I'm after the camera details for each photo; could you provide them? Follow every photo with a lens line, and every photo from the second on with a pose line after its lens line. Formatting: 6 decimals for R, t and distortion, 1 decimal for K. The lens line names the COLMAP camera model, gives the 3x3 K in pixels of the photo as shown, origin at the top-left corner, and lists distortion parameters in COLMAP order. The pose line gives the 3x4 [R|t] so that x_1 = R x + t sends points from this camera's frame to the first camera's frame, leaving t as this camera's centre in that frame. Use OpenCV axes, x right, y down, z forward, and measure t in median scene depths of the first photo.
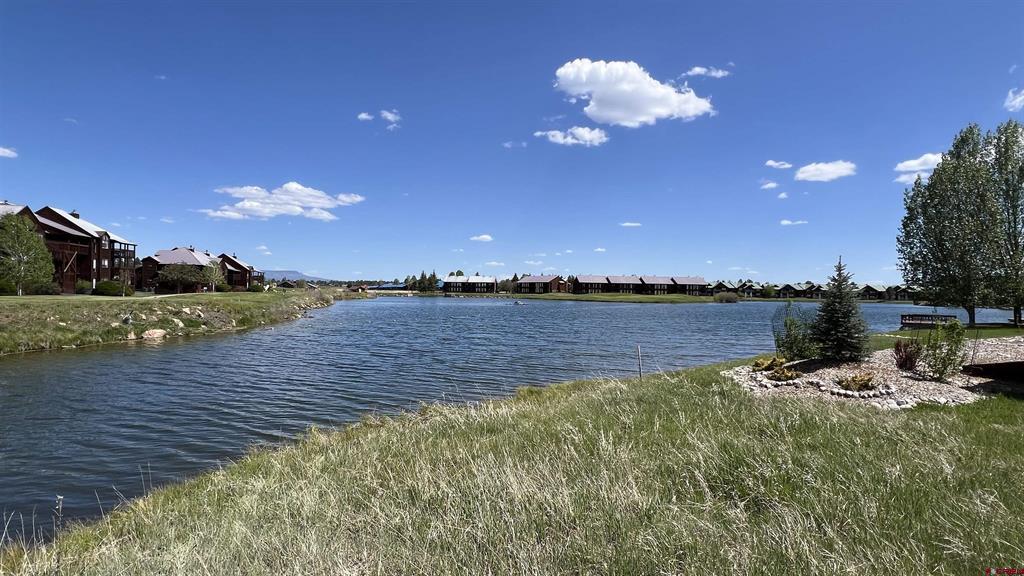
lens RADIAL K [[524.5, 0, 514.8], [0, 524.5, 286.0], [0, 0, 1]] dist [0.000192, 0.000103]
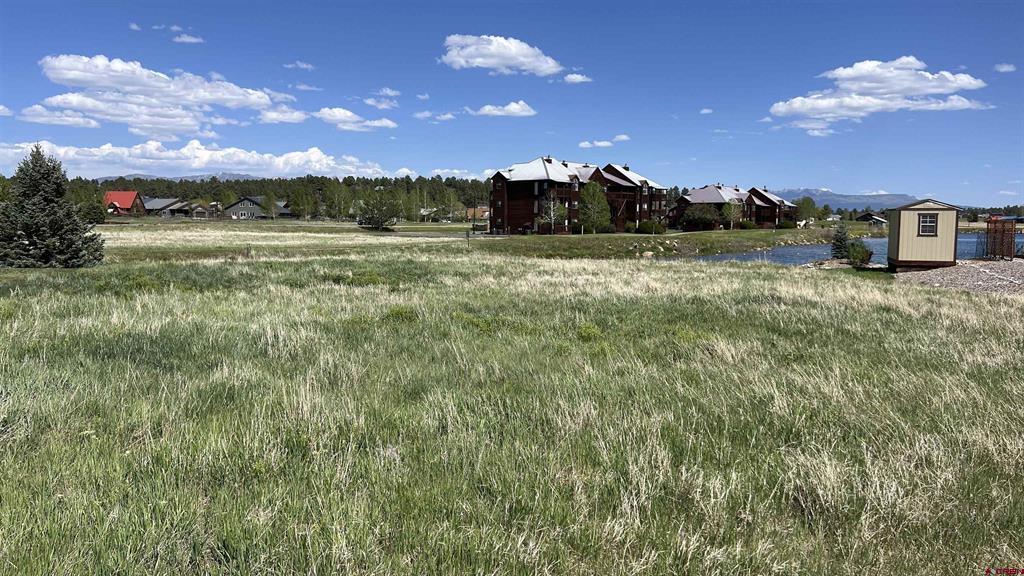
lens RADIAL K [[777.2, 0, 509.4], [0, 777.2, 291.0], [0, 0, 1]] dist [0.042814, -0.017633]
pose [[0.649361, 0.053586, -0.758590, 0.372898], [0.017240, 0.996221, 0.085129, -0.007146], [0.760285, -0.068358, 0.645983, -0.396258]]
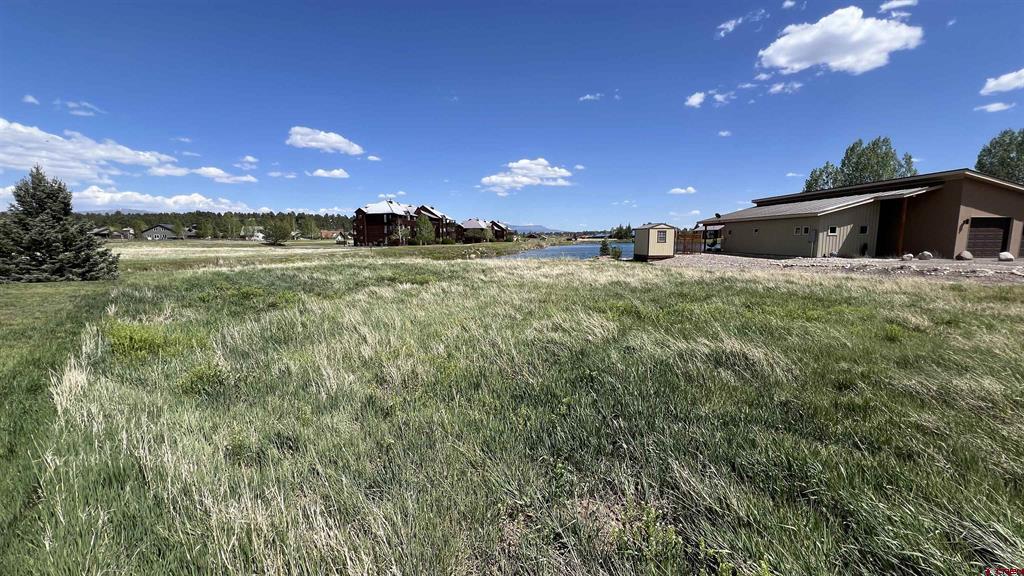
lens RADIAL K [[417.1, 0, 514.0], [0, 417.1, 289.6], [0, 0, 1]] dist [-0.004003, -0.000151]
pose [[0.895672, 0.032110, -0.443555, 0.234063], [0.026363, 0.991802, 0.125034, -0.006069], [0.443933, -0.123683, 0.887483, -0.408330]]
